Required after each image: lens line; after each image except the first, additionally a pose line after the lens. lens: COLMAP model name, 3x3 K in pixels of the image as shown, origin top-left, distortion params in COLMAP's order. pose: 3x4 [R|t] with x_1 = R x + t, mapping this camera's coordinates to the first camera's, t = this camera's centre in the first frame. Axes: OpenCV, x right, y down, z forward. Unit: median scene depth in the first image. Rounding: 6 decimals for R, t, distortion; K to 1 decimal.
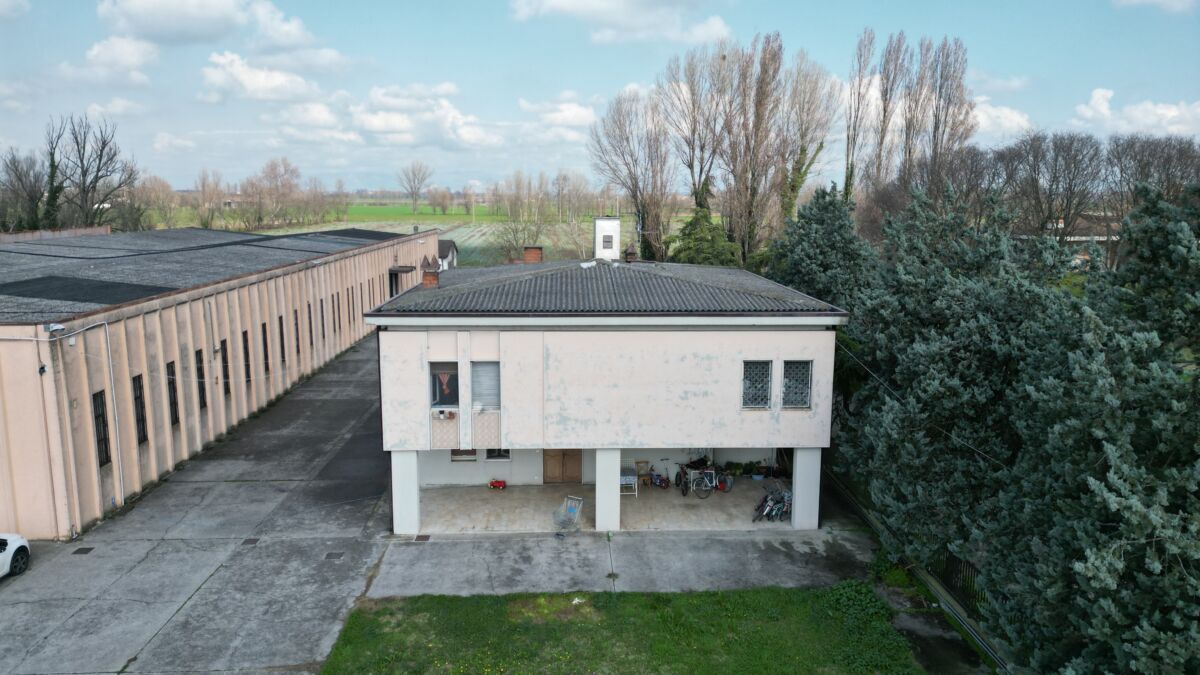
lens RADIAL K [[836.6, 0, 606.3], [0, 836.6, 332.5], [0, 0, 1]] dist [0.082337, -0.078874]
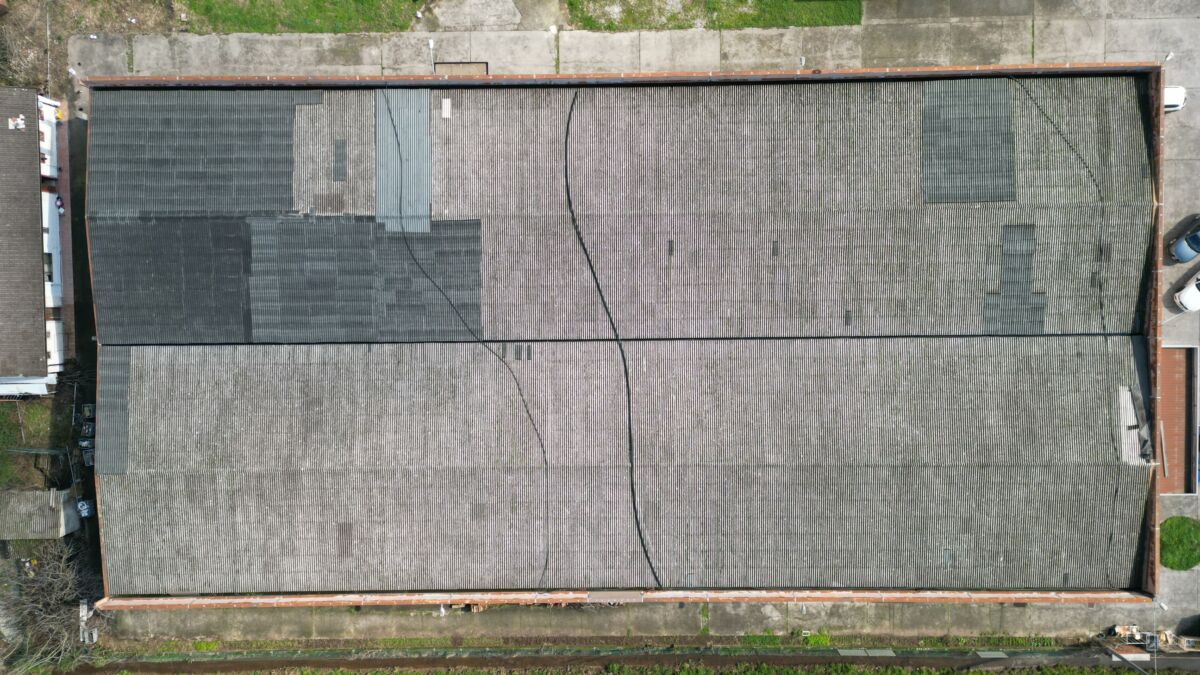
lens RADIAL K [[836.6, 0, 602.2], [0, 836.6, 340.4], [0, 0, 1]] dist [0.082337, -0.078874]
pose [[0.033316, -0.998558, -0.042095, -1.298889], [0.167883, -0.035929, 0.985152, -2.462902], [-0.985244, -0.039889, 0.166444, 1.994714]]
